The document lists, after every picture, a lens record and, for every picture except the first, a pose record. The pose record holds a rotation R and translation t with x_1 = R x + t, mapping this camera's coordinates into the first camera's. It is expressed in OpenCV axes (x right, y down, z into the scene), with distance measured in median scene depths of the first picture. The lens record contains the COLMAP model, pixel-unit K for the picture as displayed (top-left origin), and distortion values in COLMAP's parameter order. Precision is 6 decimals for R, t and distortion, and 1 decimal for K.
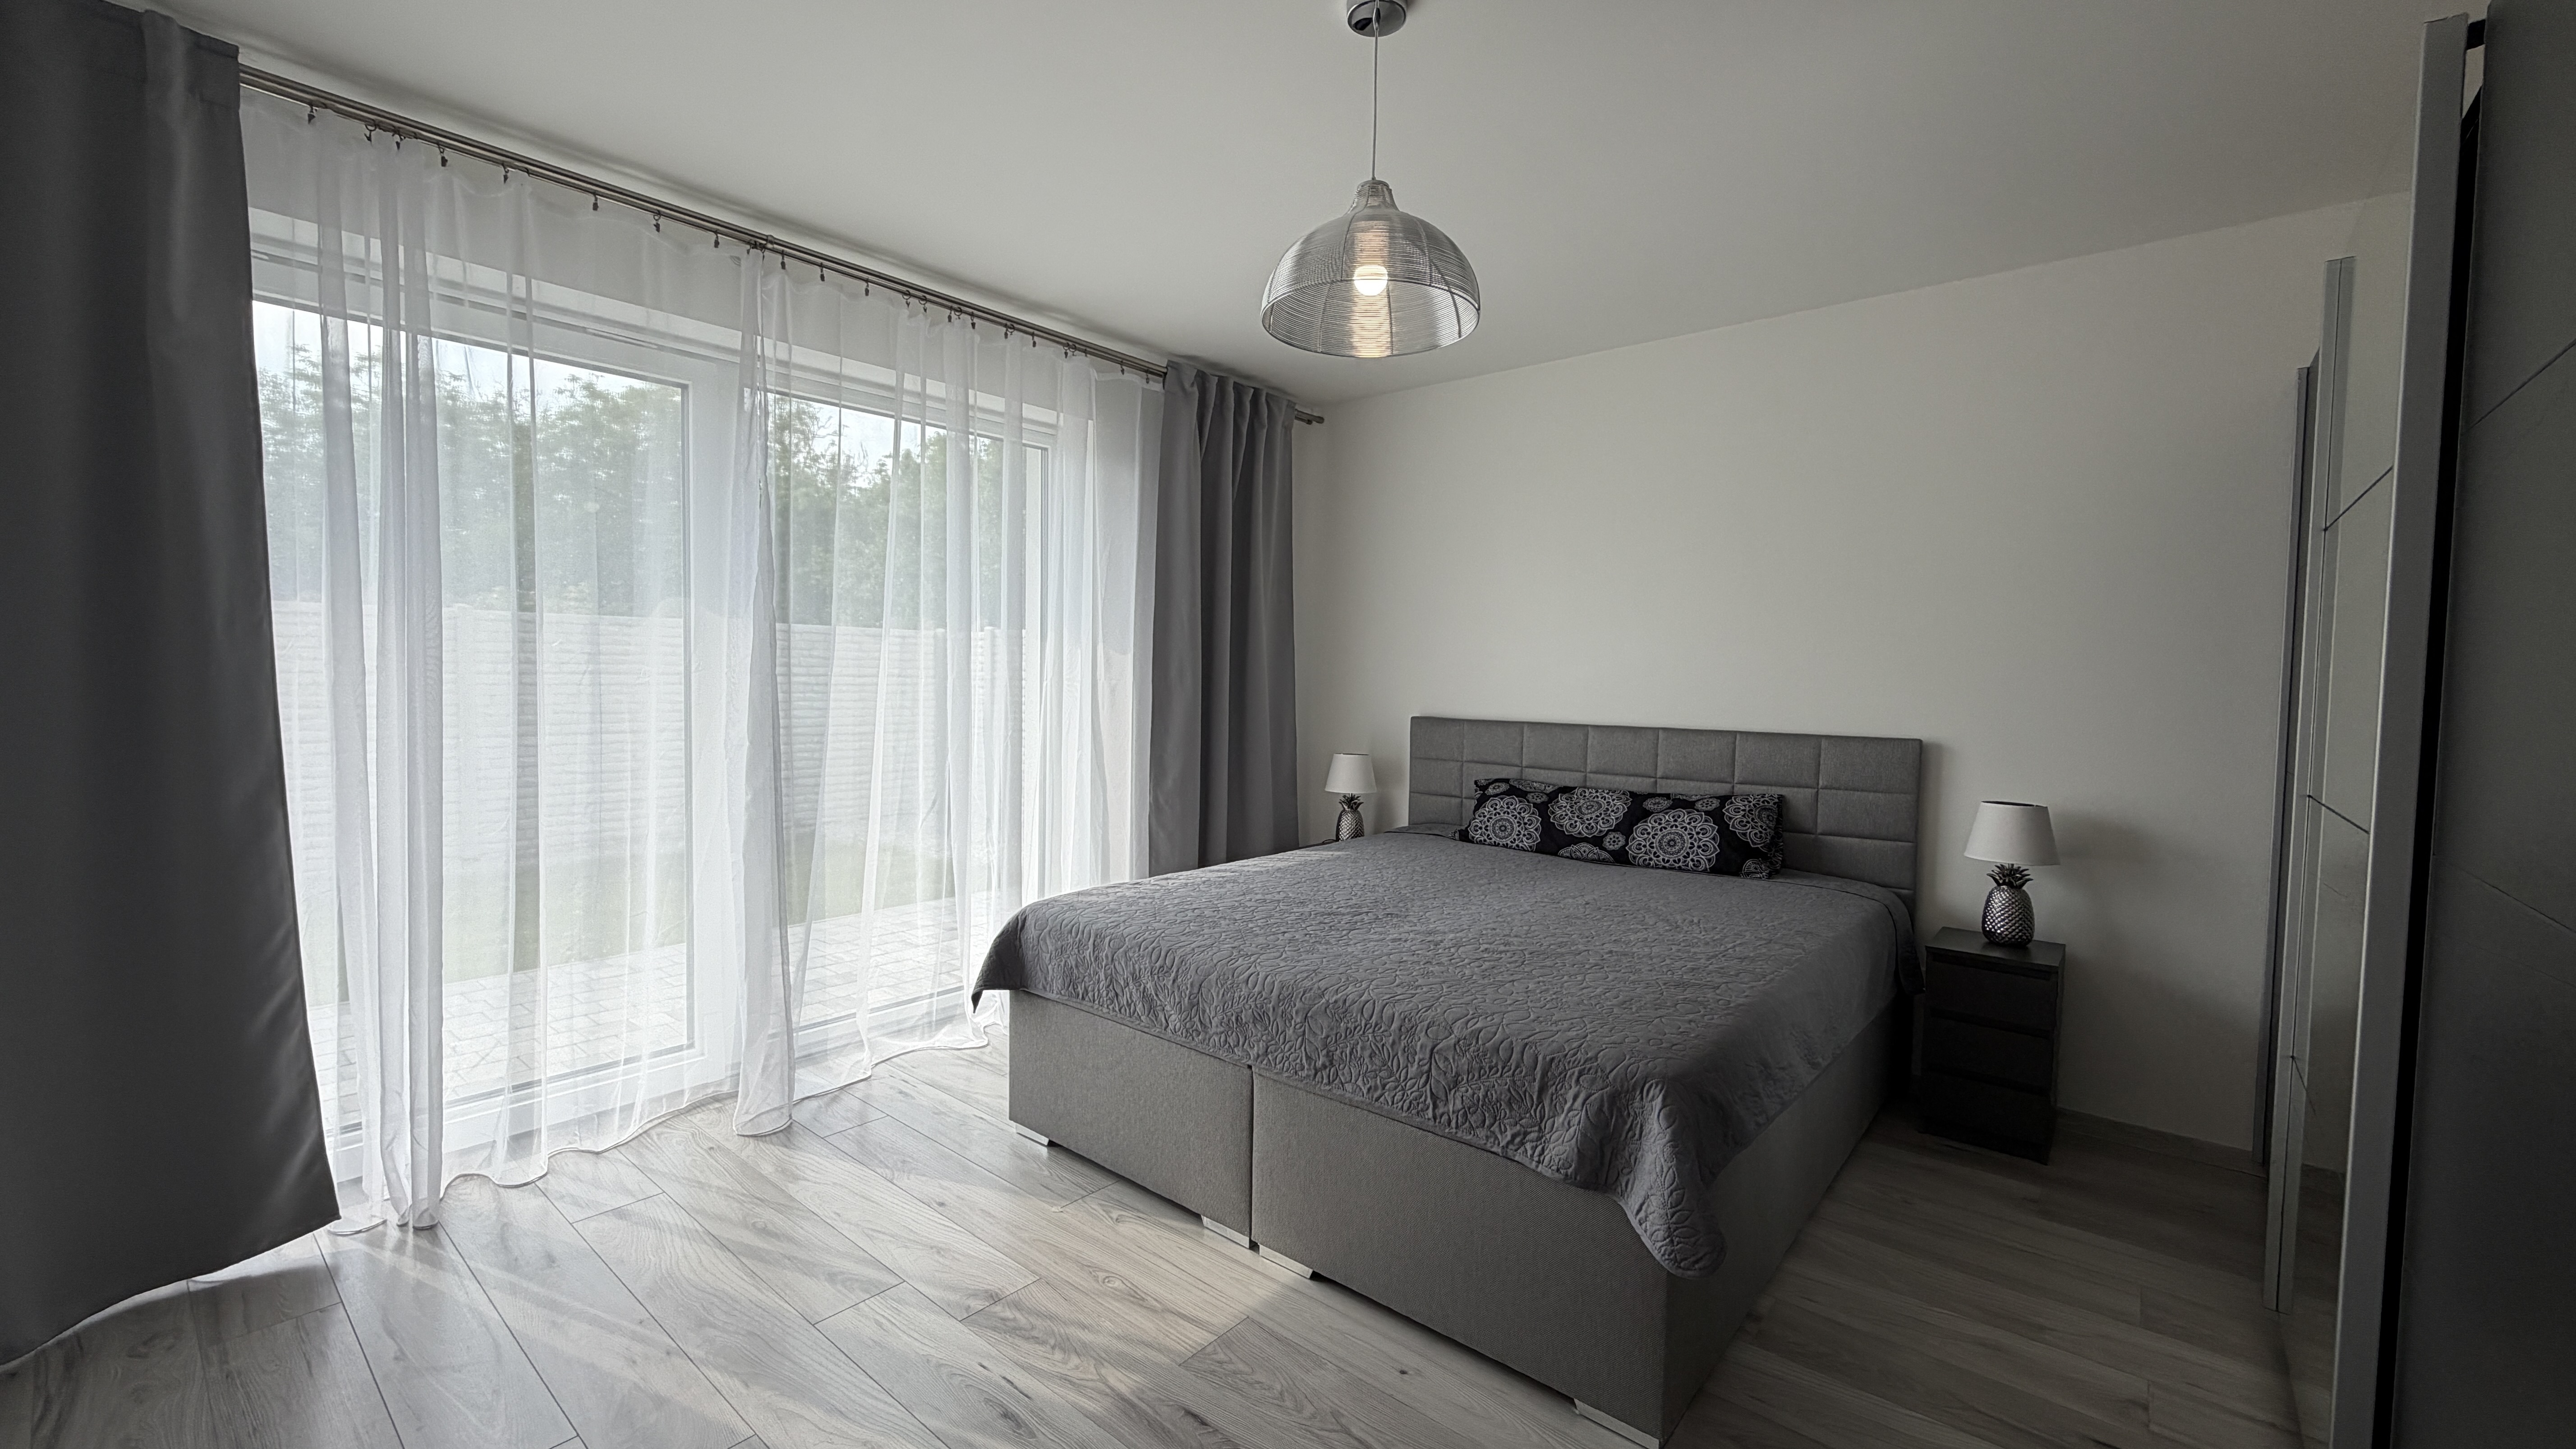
lens RADIAL K [[1024.0, 0, 1283.0], [0, 1024.0, 733.9], [0, 0, 1]] dist [-0.001007, 0.000098]
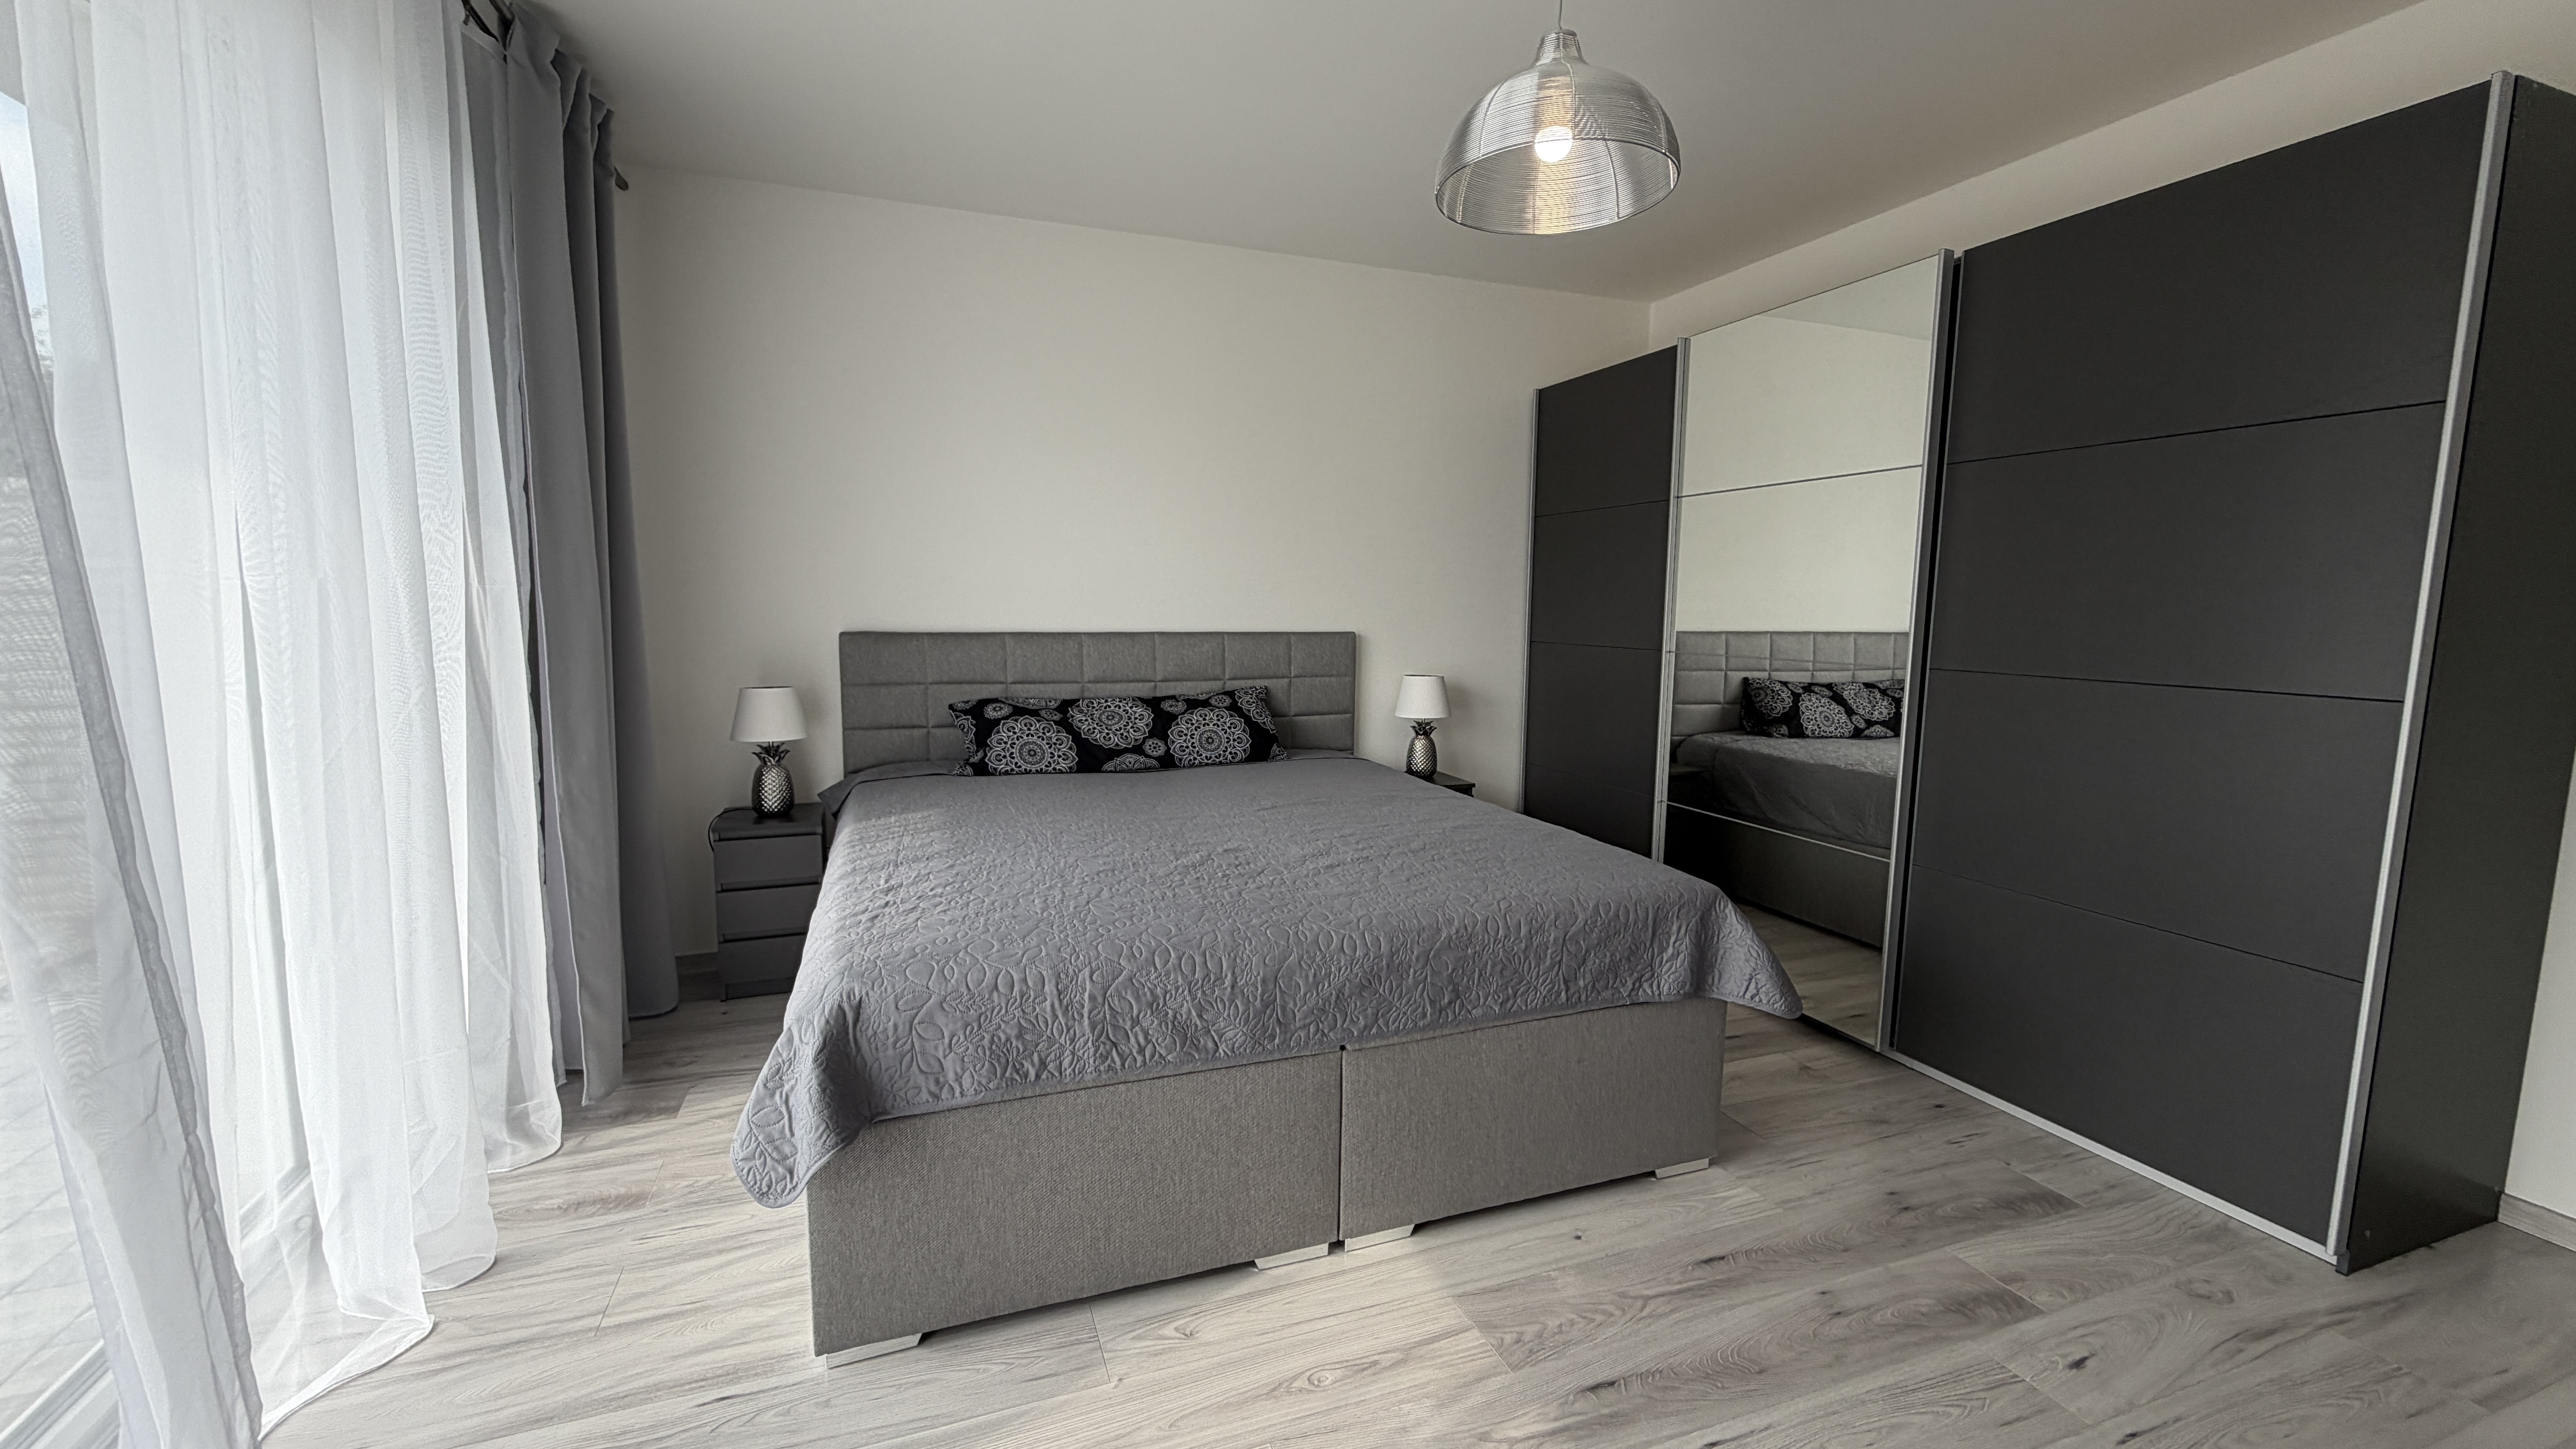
lens RADIAL K [[1024.0, 0, 1280.9], [0, 1024.0, 704.7], [0, 0, 1]] dist [-0.001007, 0.000098]
pose [[0.496306, -0.102407, 0.862087, -0.520905], [0.045367, 0.994721, 0.092045, -0.025848], [-0.866962, -0.006573, 0.498332, 0.425739]]
